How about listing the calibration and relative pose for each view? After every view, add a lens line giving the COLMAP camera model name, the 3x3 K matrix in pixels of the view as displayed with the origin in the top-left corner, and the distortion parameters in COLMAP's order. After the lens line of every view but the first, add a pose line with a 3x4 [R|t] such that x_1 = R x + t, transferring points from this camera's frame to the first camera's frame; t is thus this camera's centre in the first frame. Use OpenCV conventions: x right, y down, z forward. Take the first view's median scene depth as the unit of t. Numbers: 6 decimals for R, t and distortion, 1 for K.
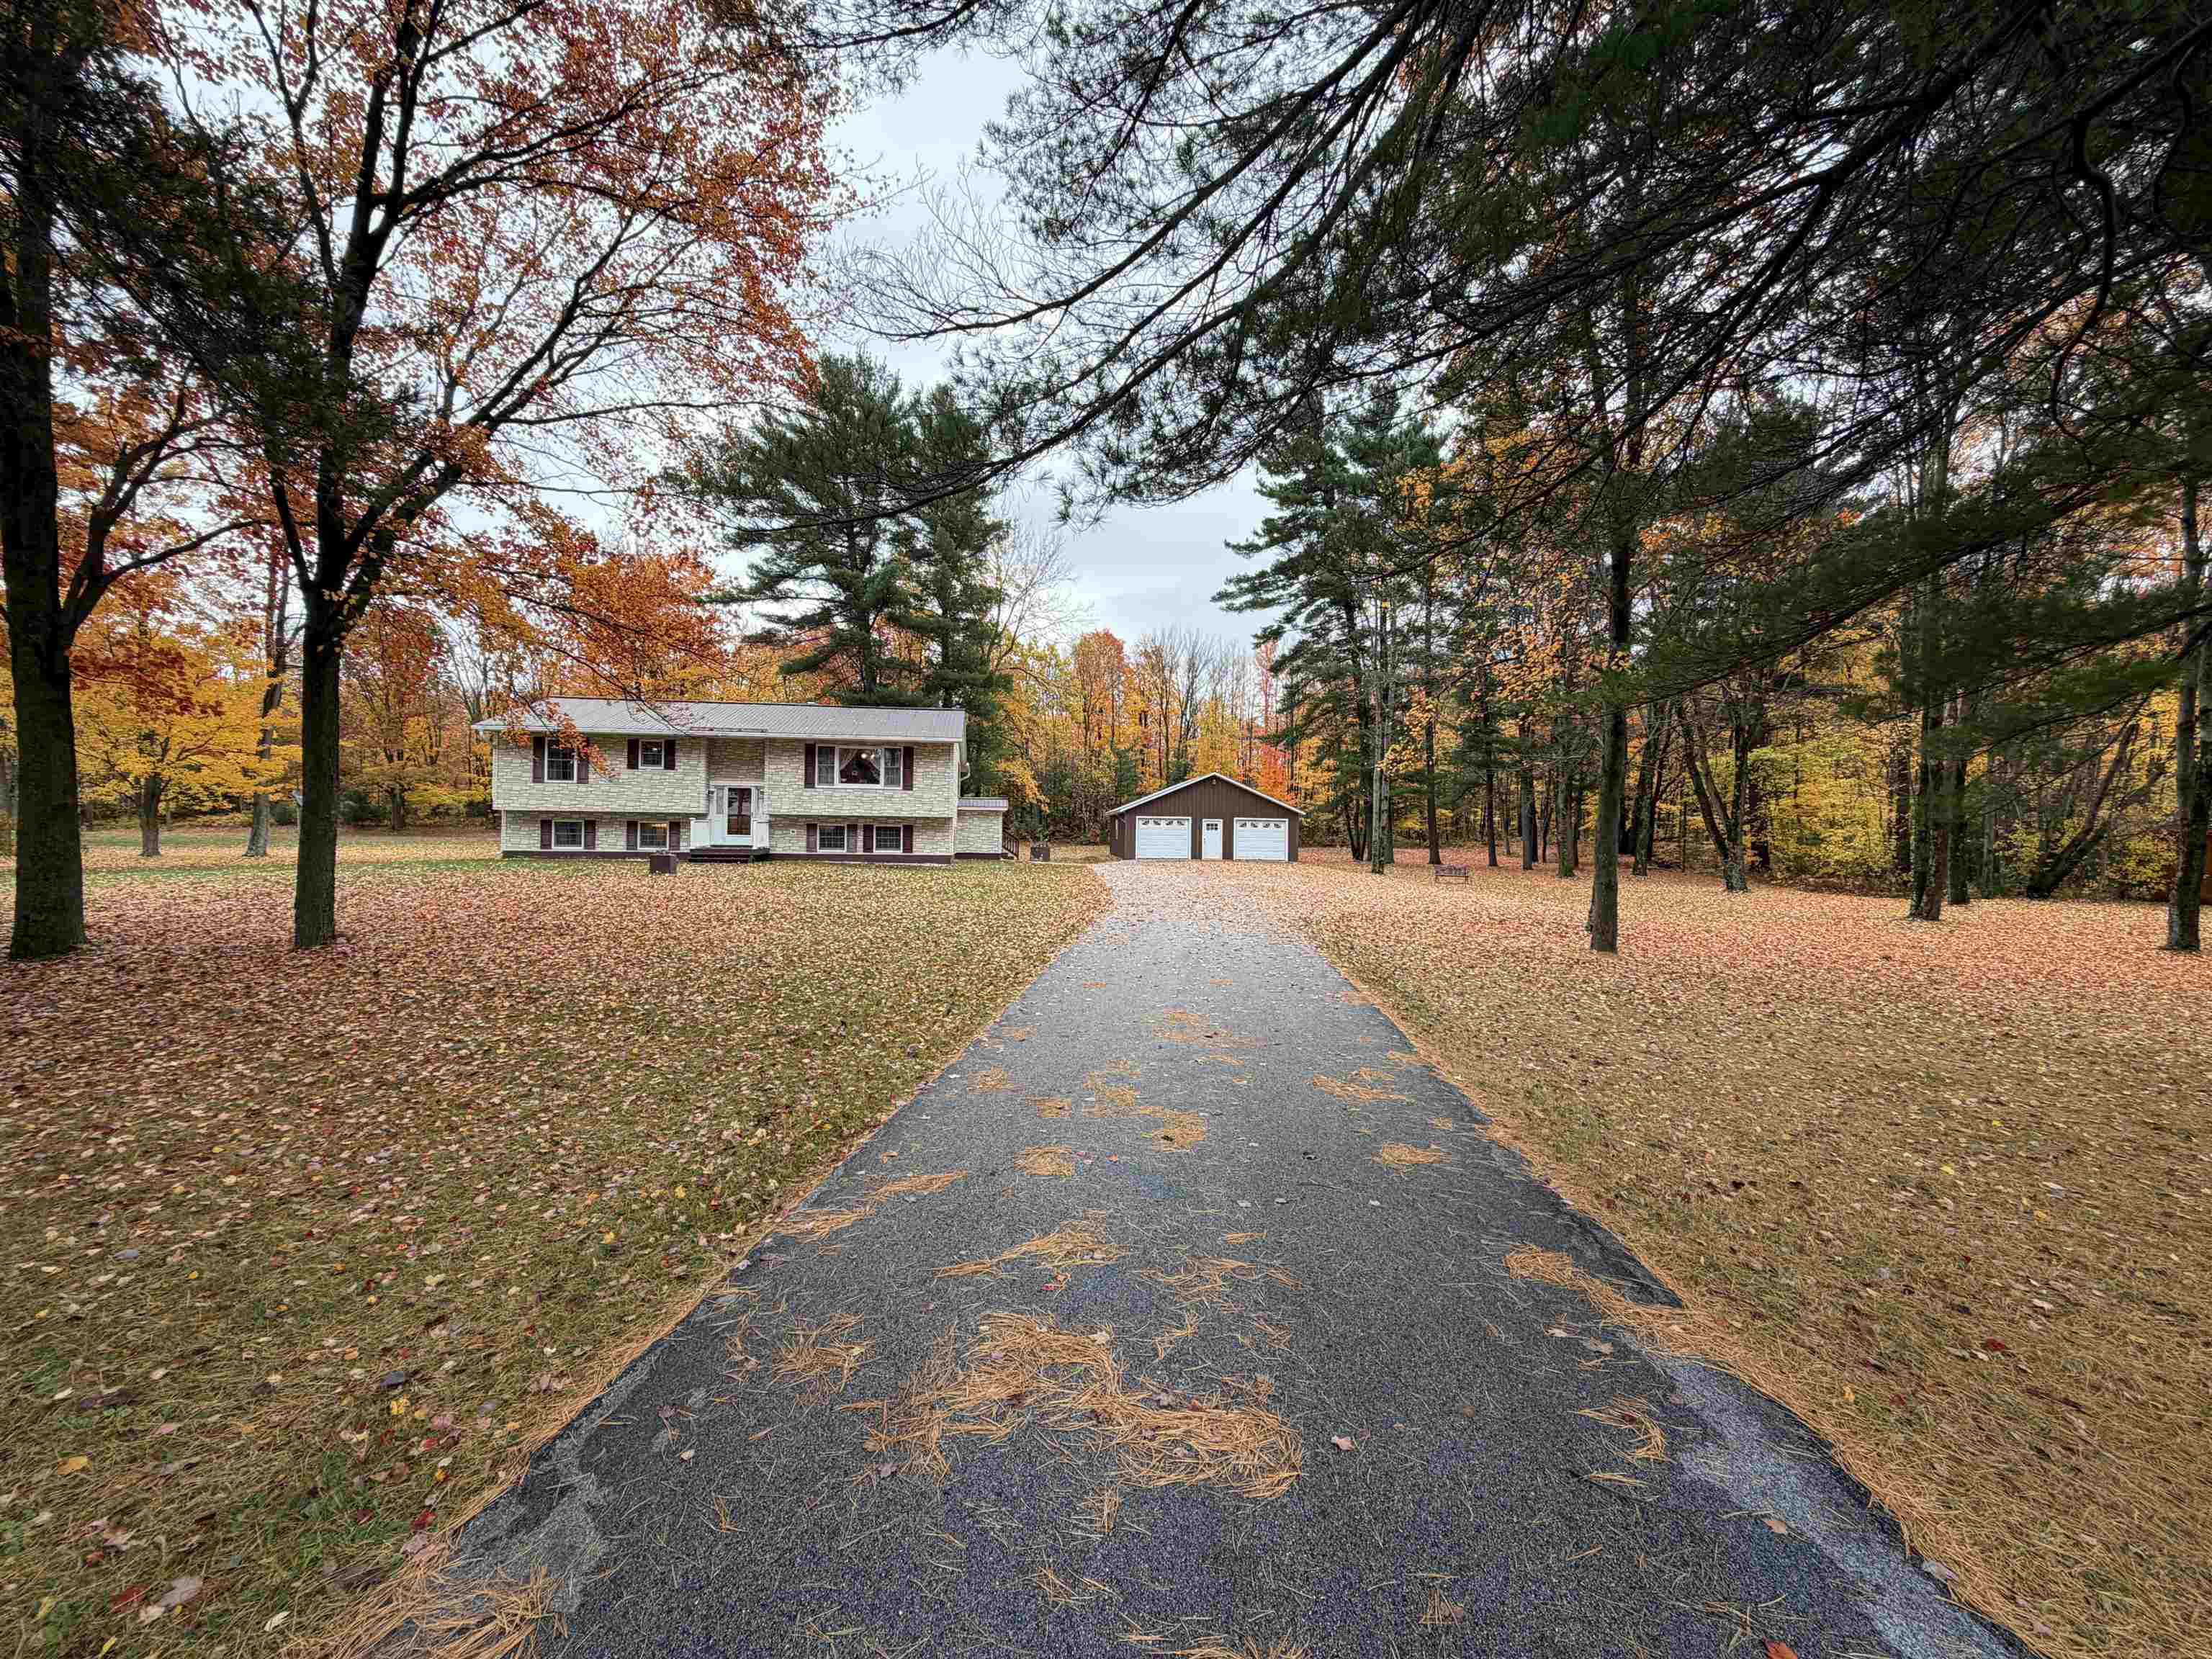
lens RADIAL K [[874.8, 0, 1092.7], [0, 874.8, 826.1], [0, 0, 1]] dist [-0.000098, -0.000484]
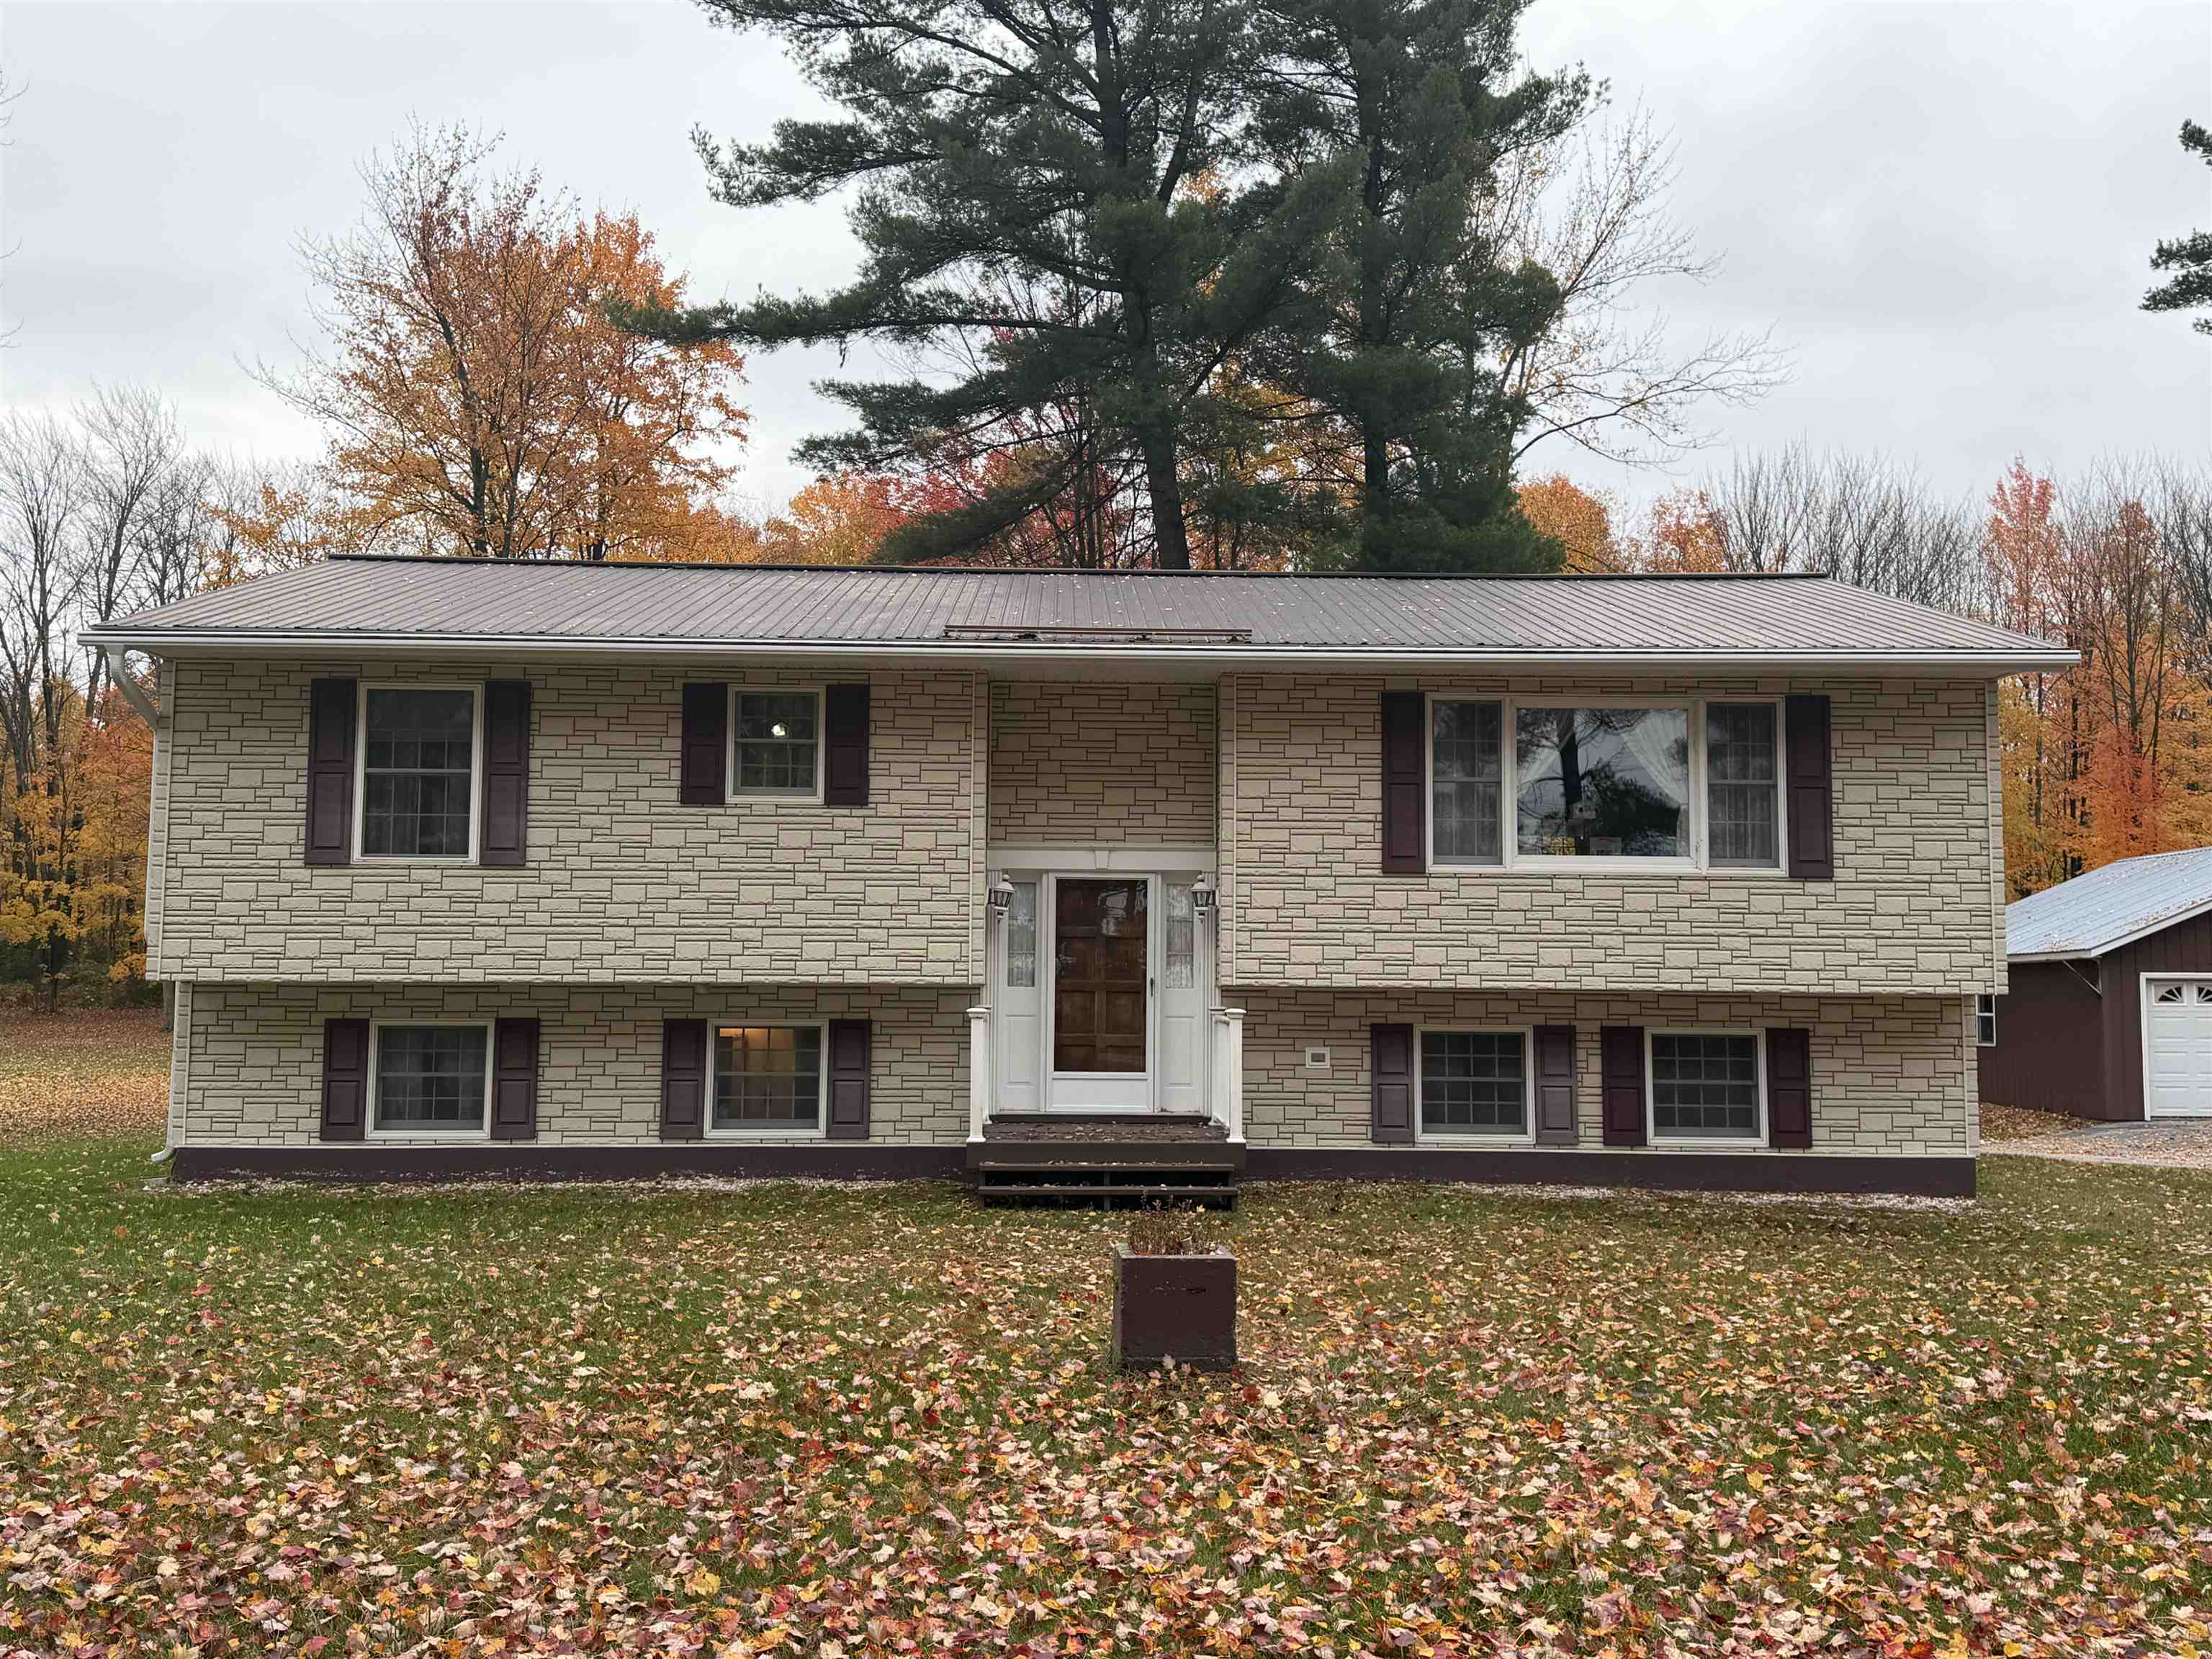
lens RADIAL K [[1967.0, 0, 1111.4], [0, 1967.0, 836.4], [0, 0, 1]] dist [0.106814, -0.150575]
pose [[0.994248, -0.015765, -0.105934, -0.340992], [0.007916, 0.997219, -0.074108, -0.014872], [0.106807, 0.072844, 0.991608, 0.452253]]
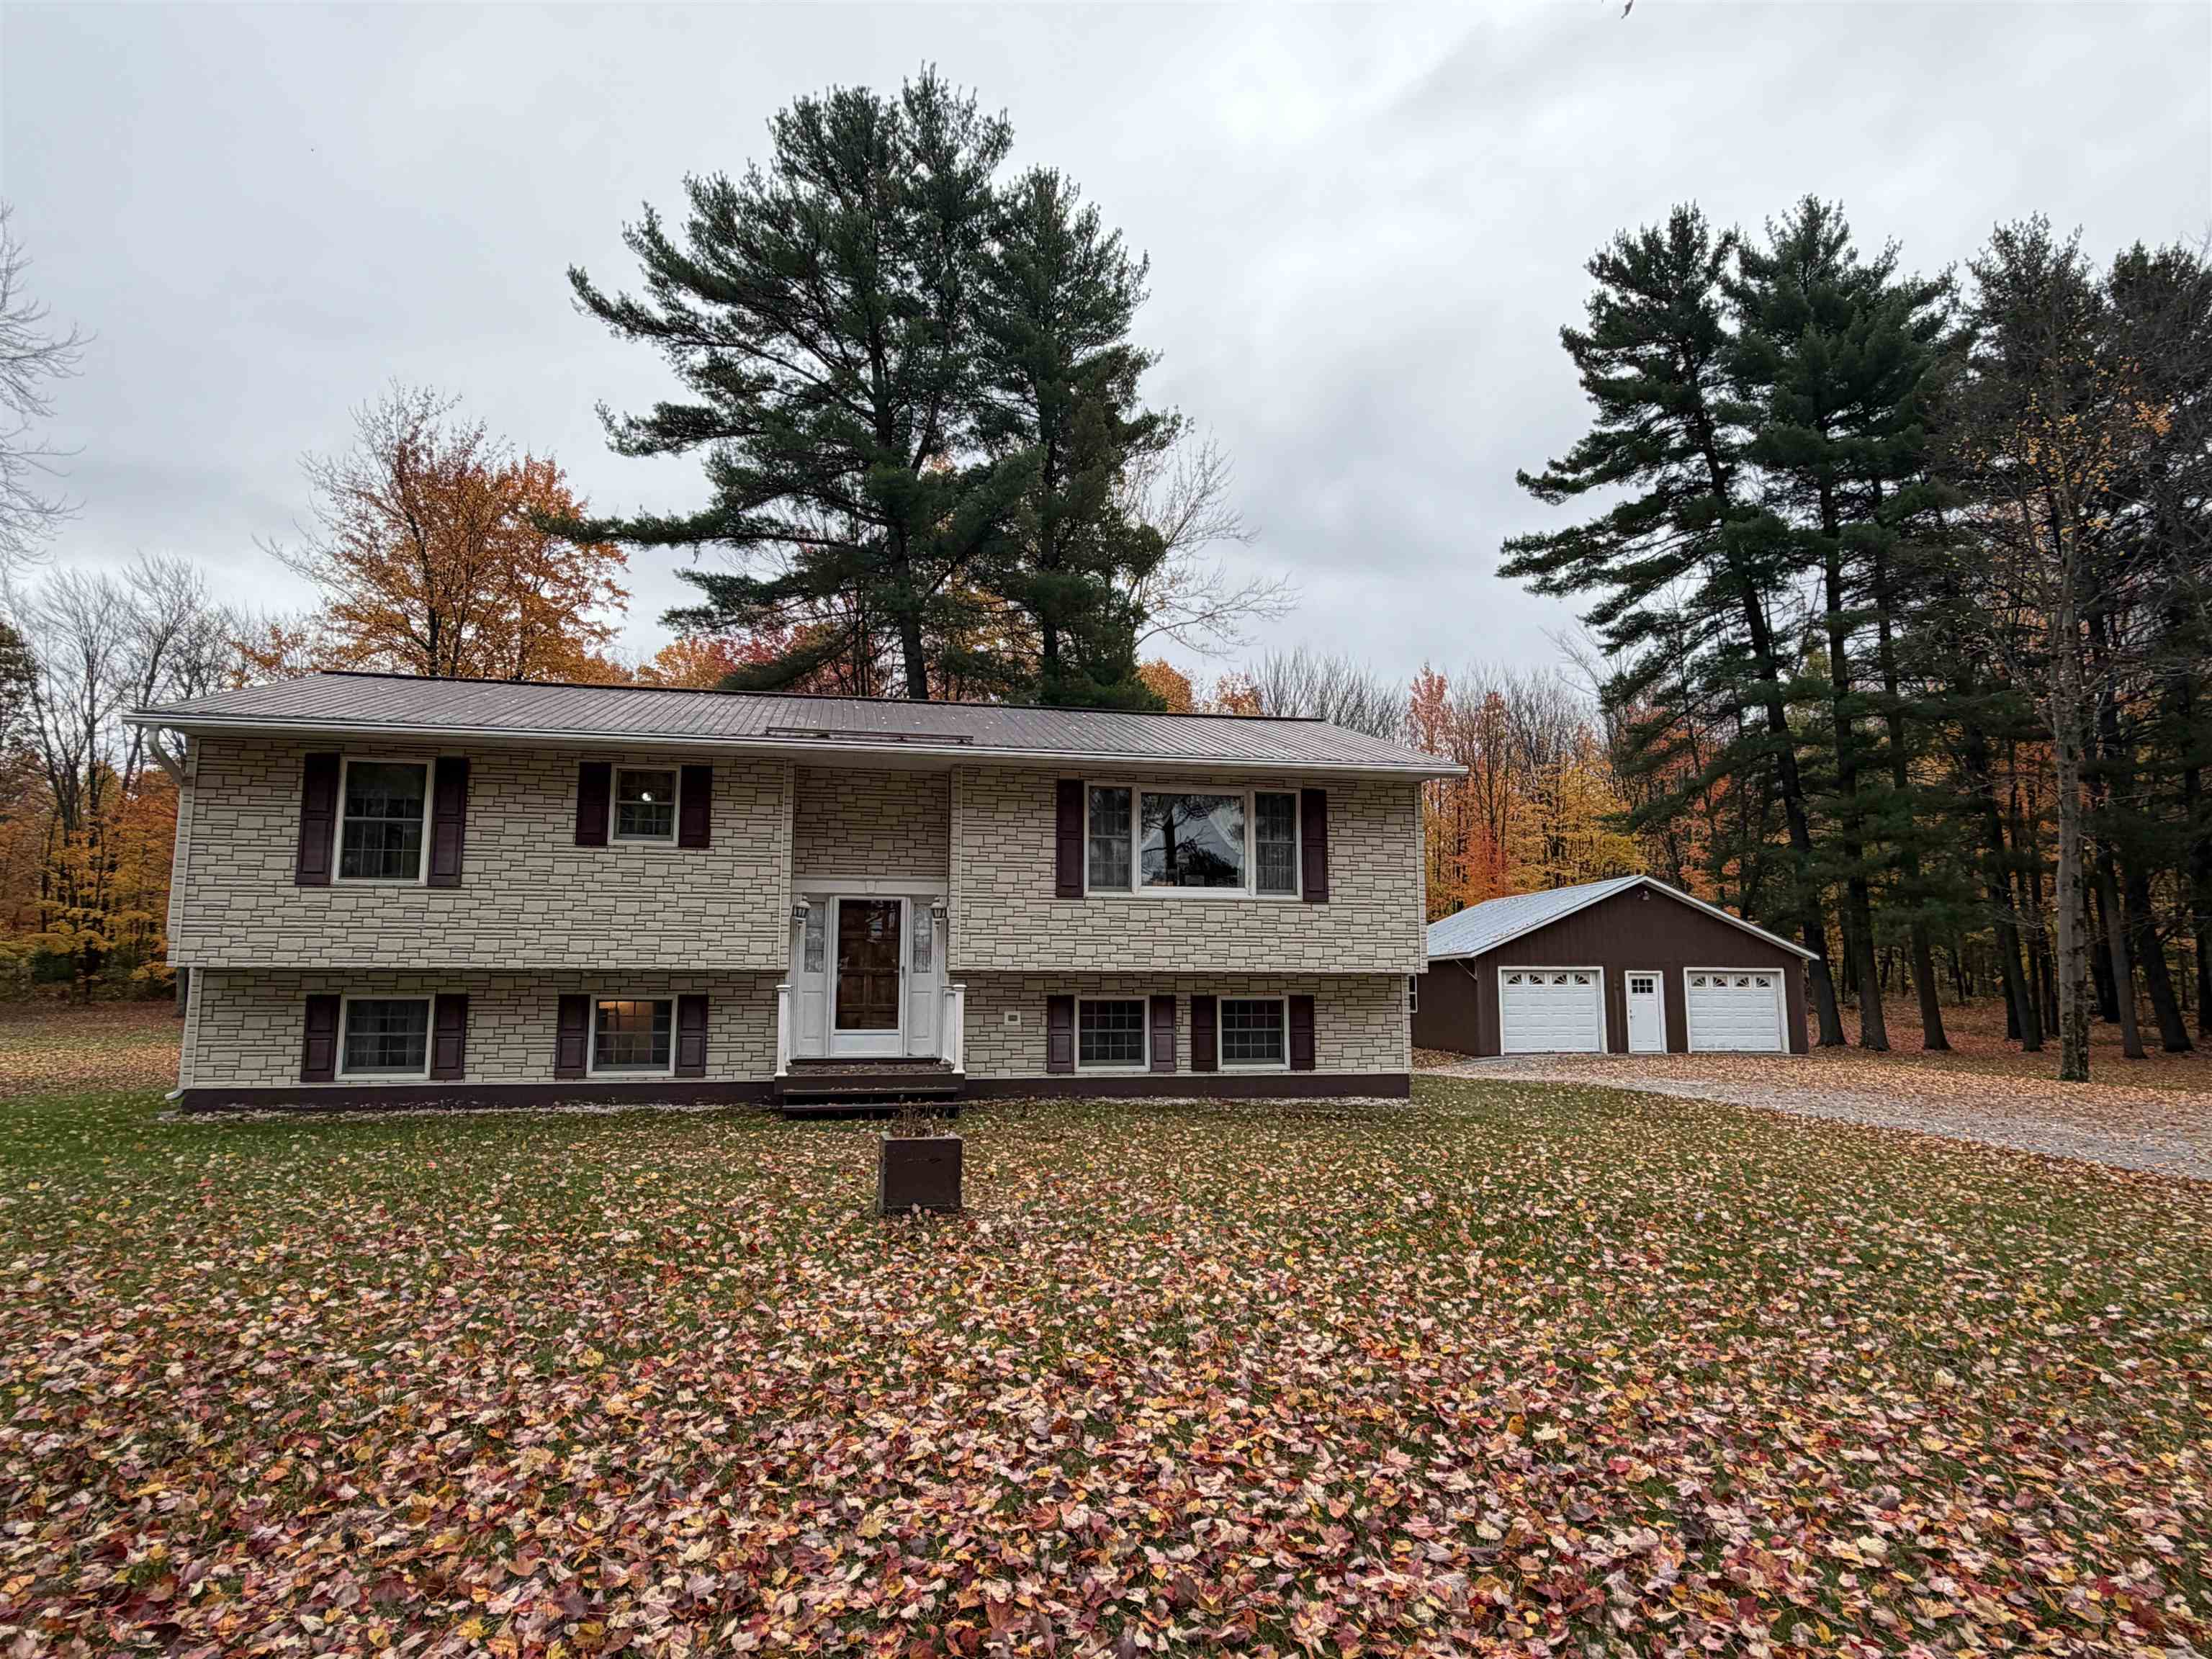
lens RADIAL K [[1280.9, 0, 1106.8], [0, 1280.9, 830.7], [0, 0, 1]] dist [0.003083, 0.006084]
pose [[0.997128, -0.003038, 0.075671, -0.343674], [0.011877, 0.993103, -0.116638, -0.008770], [-0.074795, 0.117202, 0.990288, 0.454536]]
